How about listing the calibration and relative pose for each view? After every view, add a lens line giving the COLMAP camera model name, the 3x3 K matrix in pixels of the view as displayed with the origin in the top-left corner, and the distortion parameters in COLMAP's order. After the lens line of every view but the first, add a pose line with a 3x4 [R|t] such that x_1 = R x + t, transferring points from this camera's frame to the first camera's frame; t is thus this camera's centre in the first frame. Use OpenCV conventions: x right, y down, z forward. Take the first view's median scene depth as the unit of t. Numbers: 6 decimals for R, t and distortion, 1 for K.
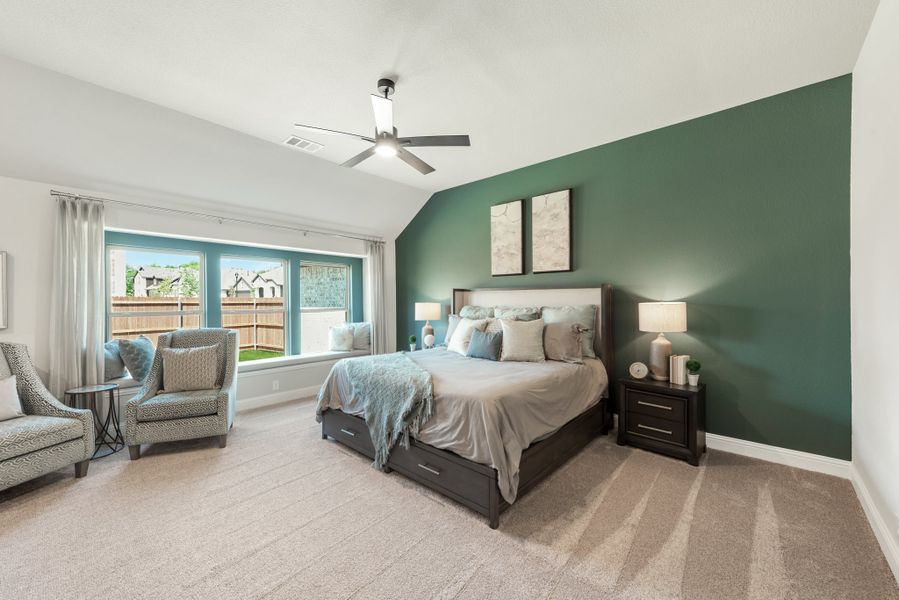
lens RADIAL K [[356.9, 0, 448.0], [0, 356.9, 298.8], [0, 0, 1]] dist [0.009173, -0.000330]
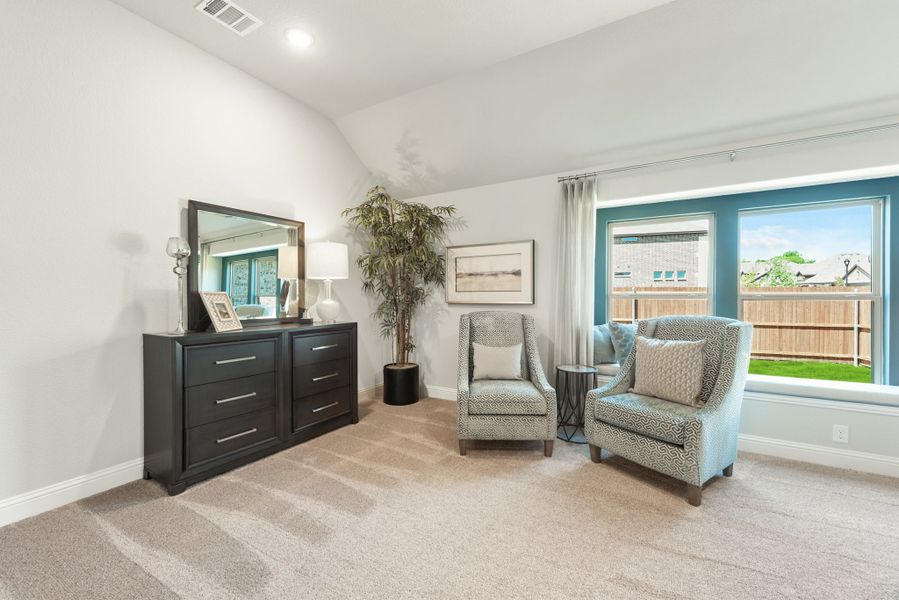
lens RADIAL K [[361.3, 0, 446.9], [0, 361.3, 299.6], [0, 0, 1]] dist [0.002351, -0.000348]
pose [[0.194313, 0.011615, -0.980871, -0.087812], [0.000070, 0.999930, 0.011854, 0.045086], [0.980940, -0.002372, 0.194298, 0.413042]]
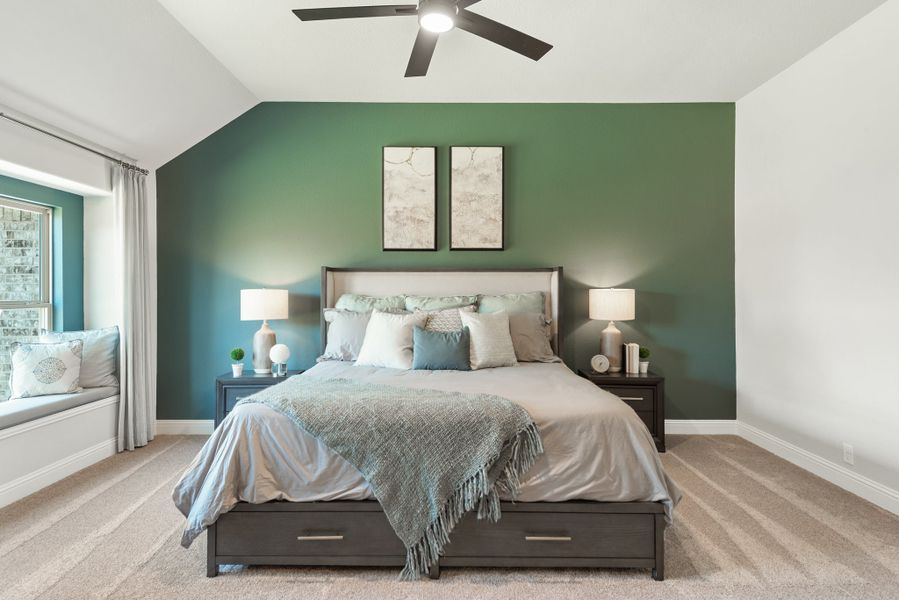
lens RADIAL K [[475.2, 0, 500.1], [0, 475.2, 288.5], [0, 0, 1]] dist [0.010374, -0.000058]
pose [[0.742271, 0.009073, 0.670039, -0.428529], [-0.006183, 0.999958, -0.006691, 0.018141], [-0.670072, 0.000824, 0.742296, 0.253850]]
